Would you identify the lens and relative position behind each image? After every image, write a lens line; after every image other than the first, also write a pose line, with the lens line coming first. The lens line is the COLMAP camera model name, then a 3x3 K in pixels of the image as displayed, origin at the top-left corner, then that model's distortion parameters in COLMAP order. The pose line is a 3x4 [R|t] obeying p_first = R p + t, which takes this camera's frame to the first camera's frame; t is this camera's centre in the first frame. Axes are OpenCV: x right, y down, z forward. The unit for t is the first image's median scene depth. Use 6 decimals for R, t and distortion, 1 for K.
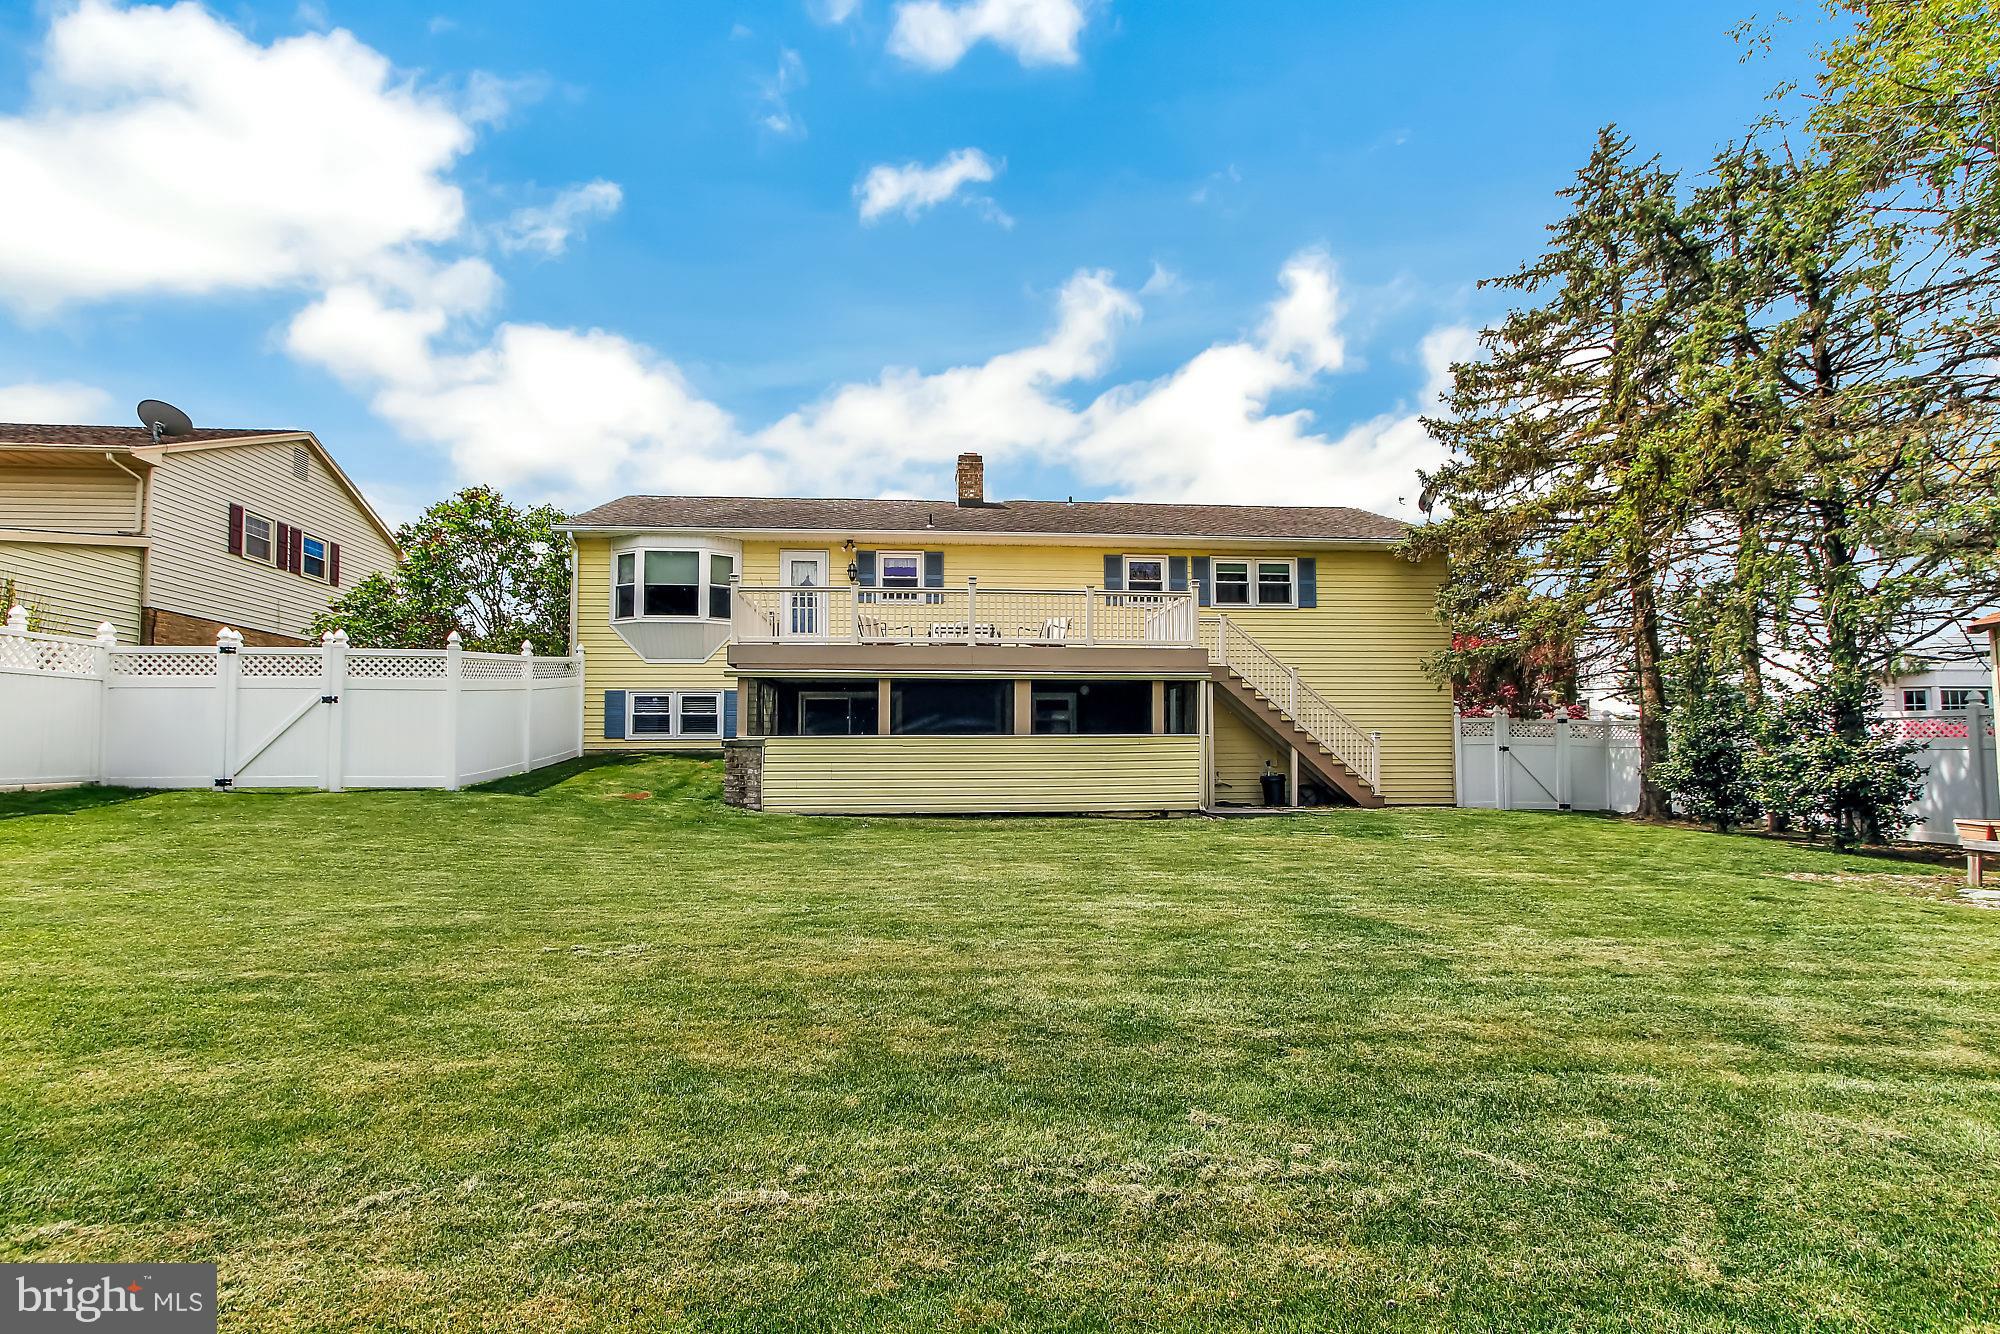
lens RADIAL K [[967.6, 0, 998.1], [0, 967.6, 729.8], [0, 0, 1]] dist [-0.001019, 0.000006]
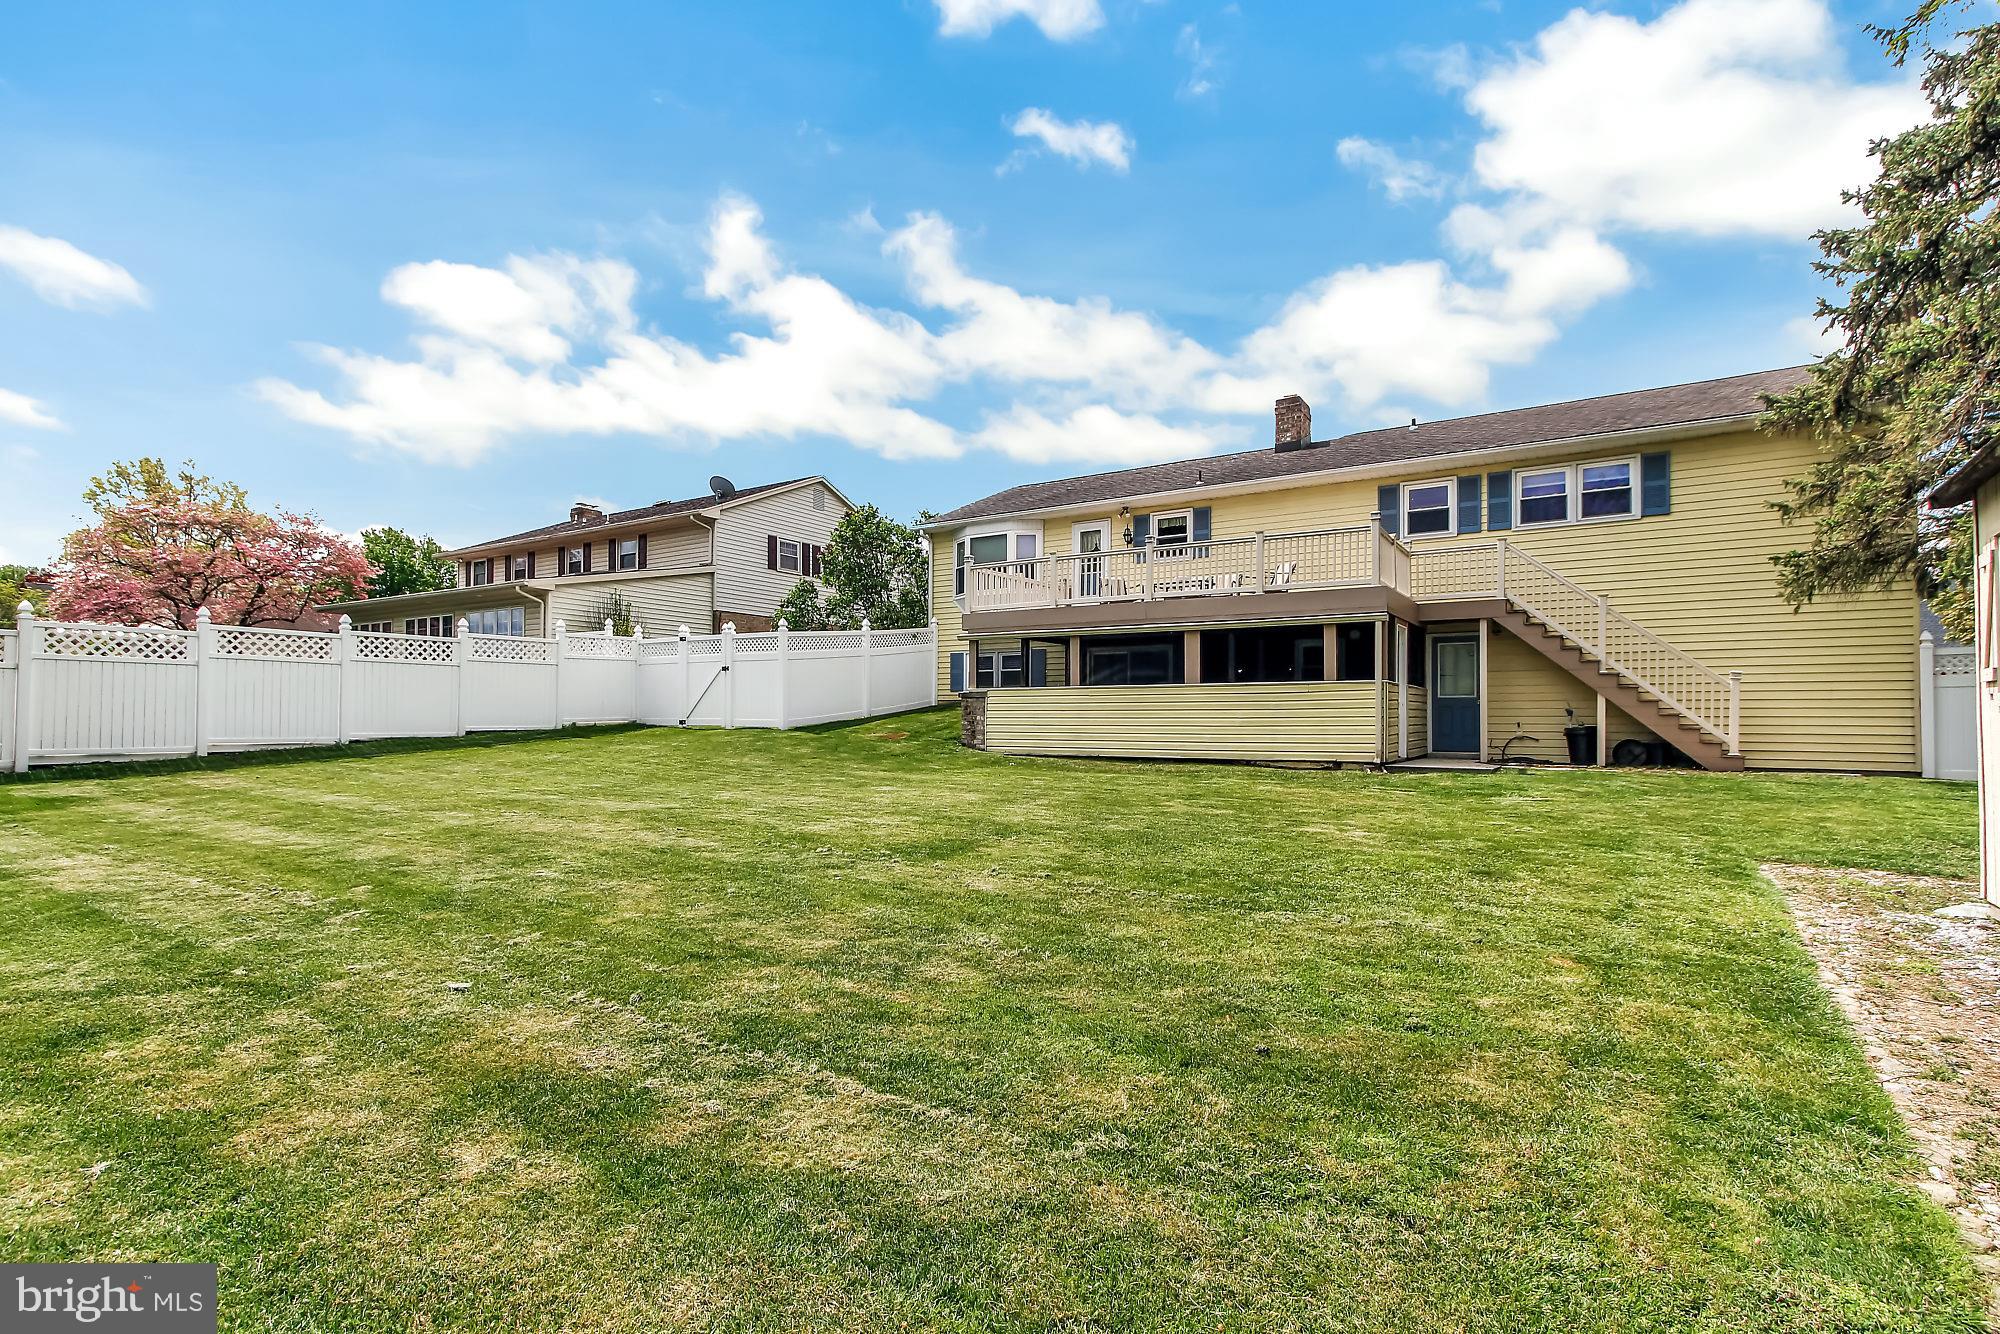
lens RADIAL K [[950.0, 0, 997.5], [0, 950.0, 706.2], [0, 0, 1]] dist [-0.000215, 0.000576]
pose [[0.787511, 0.000662, -0.616300, 0.401272], [0.019978, 0.999446, 0.026601, -0.002185], [0.615976, -0.033261, 0.787062, 0.056881]]
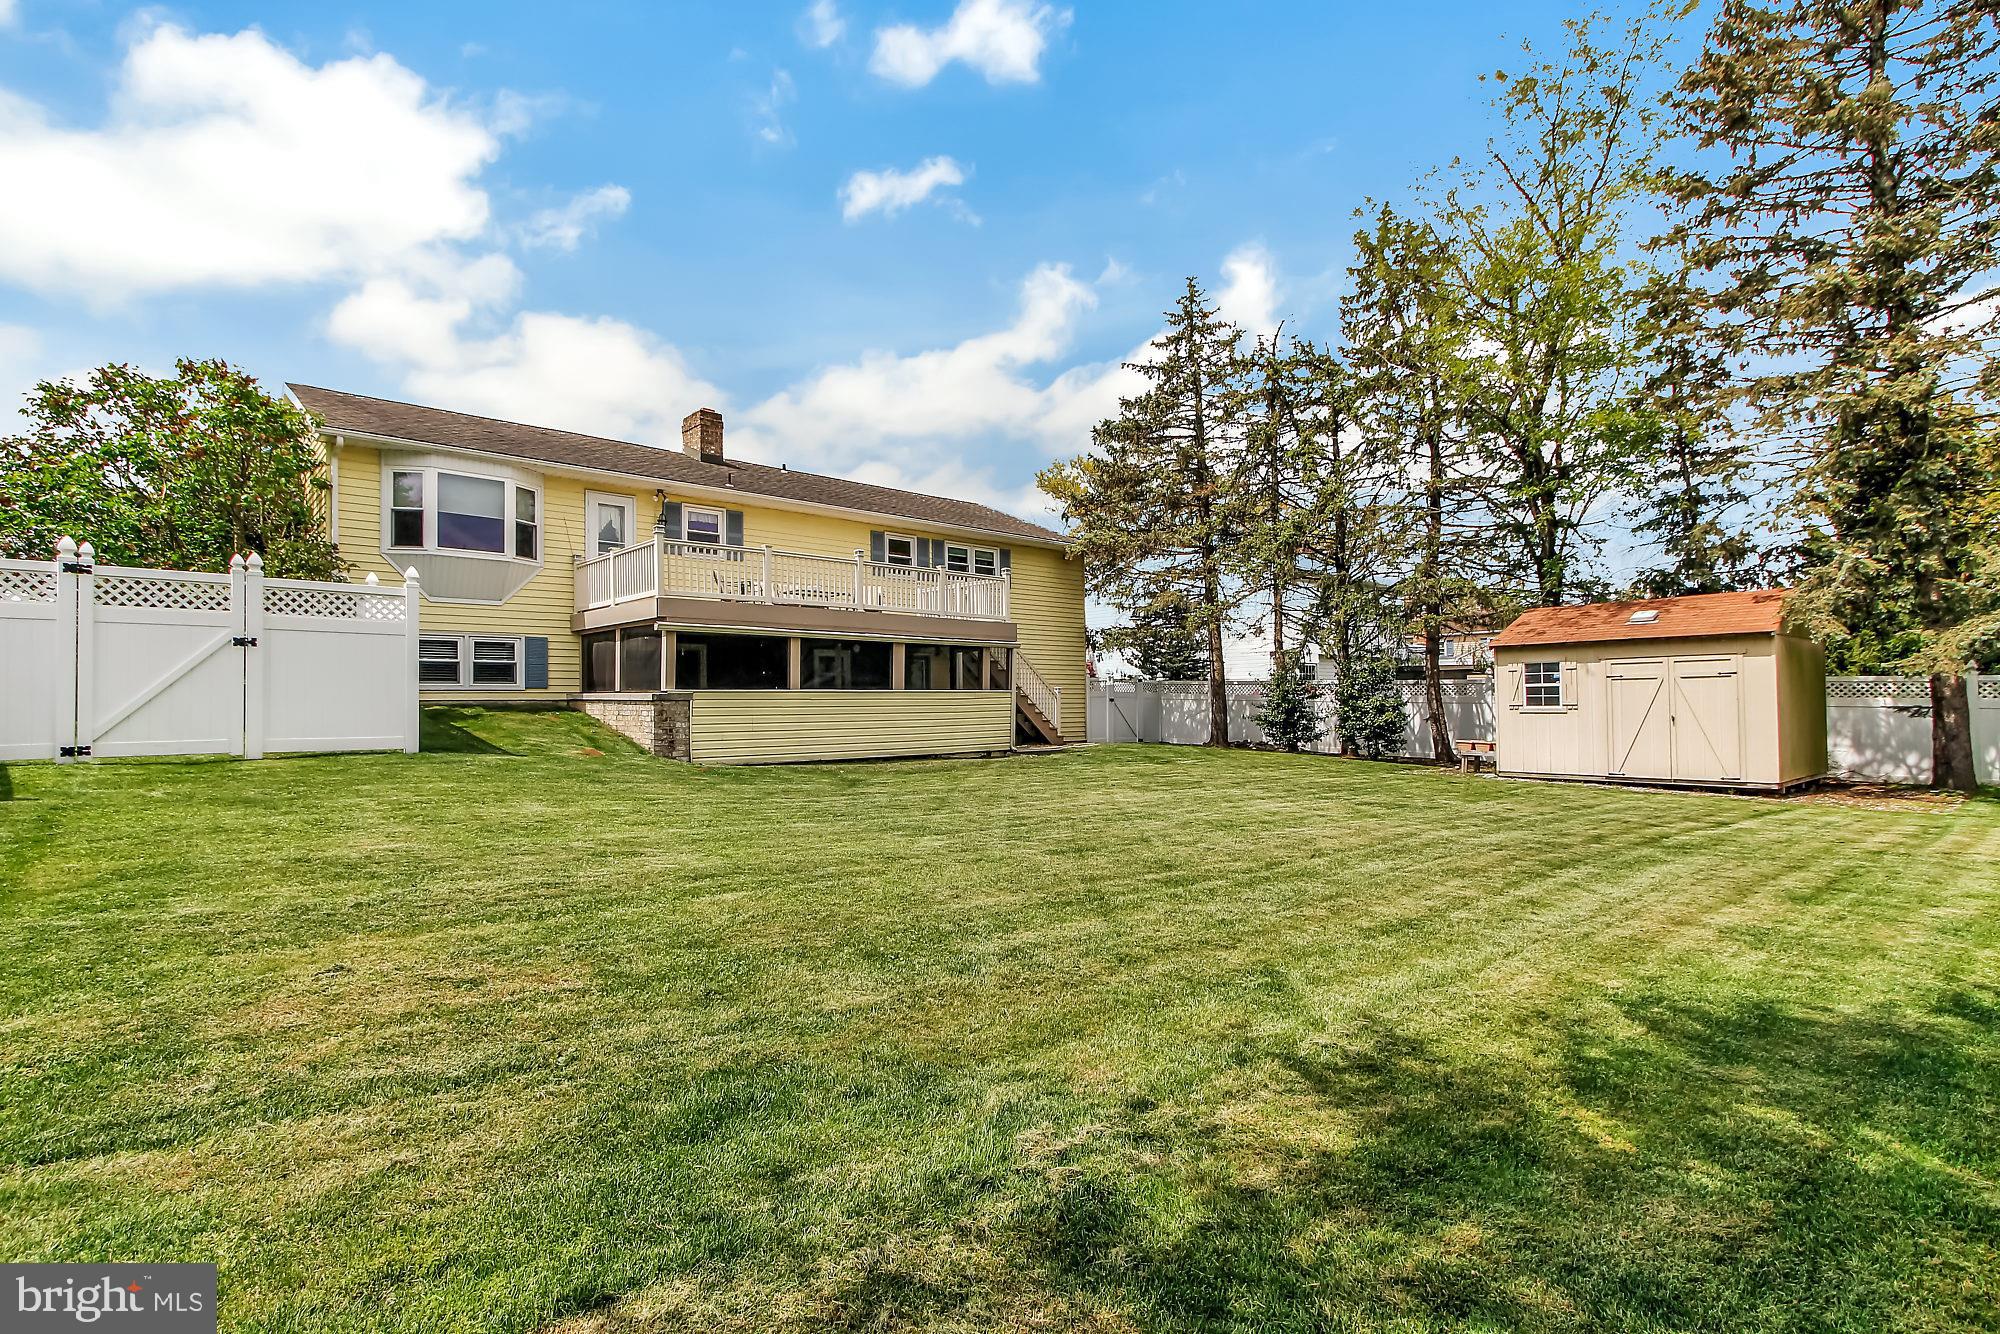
lens RADIAL K [[950.0, 0, 997.5], [0, 950.0, 706.2], [0, 0, 1]] dist [-0.000215, 0.000576]
pose [[0.800259, -0.002651, 0.599648, -0.465416], [-0.017350, 0.999469, 0.027573, -0.007518], [-0.599403, -0.032470, 0.799789, 0.009880]]
